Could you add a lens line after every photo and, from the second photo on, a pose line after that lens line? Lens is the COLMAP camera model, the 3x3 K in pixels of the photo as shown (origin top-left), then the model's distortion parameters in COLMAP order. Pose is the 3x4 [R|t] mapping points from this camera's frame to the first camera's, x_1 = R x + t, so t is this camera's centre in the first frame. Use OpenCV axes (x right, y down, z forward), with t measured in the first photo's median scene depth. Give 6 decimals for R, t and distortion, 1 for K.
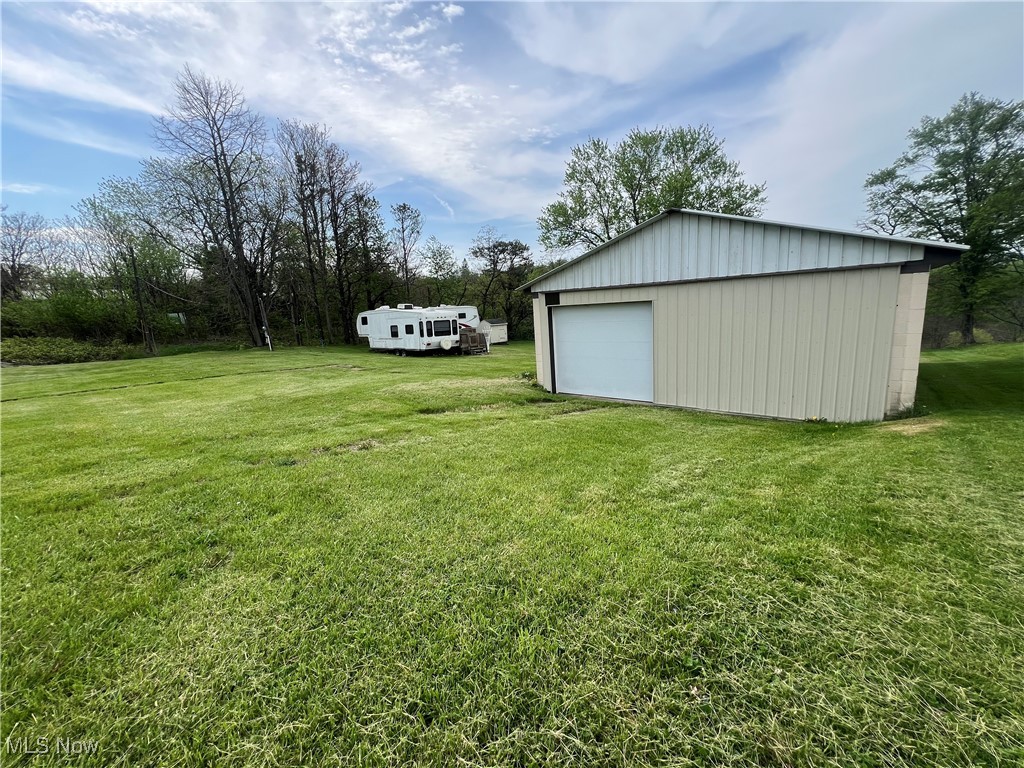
lens RADIAL K [[408.4, 0, 512.0], [0, 408.4, 384.0], [0, 0, 1]] dist [-0.001032, 0.000042]
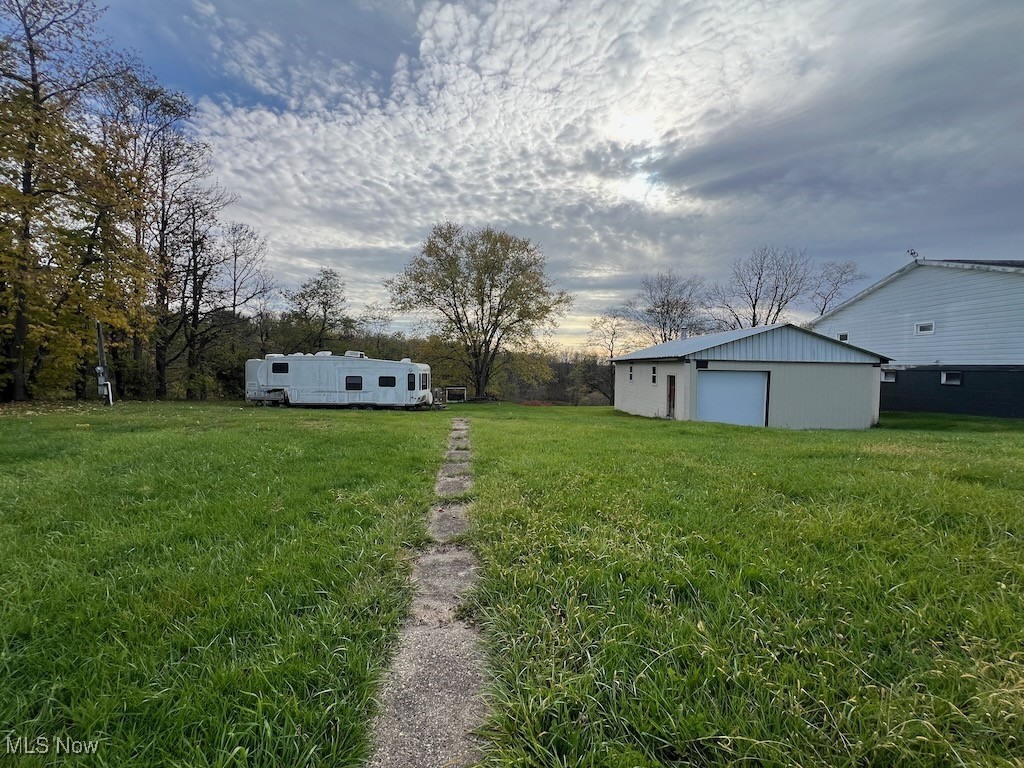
lens RADIAL K [[408.4, 0, 512.0], [0, 408.4, 384.0], [0, 0, 1]] dist [-0.001032, 0.000042]
pose [[0.742823, 0.038649, 0.668371, -2.888026], [0.064854, 0.989483, -0.129297, 0.013776], [-0.666339, 0.139391, 0.732504, 0.801557]]
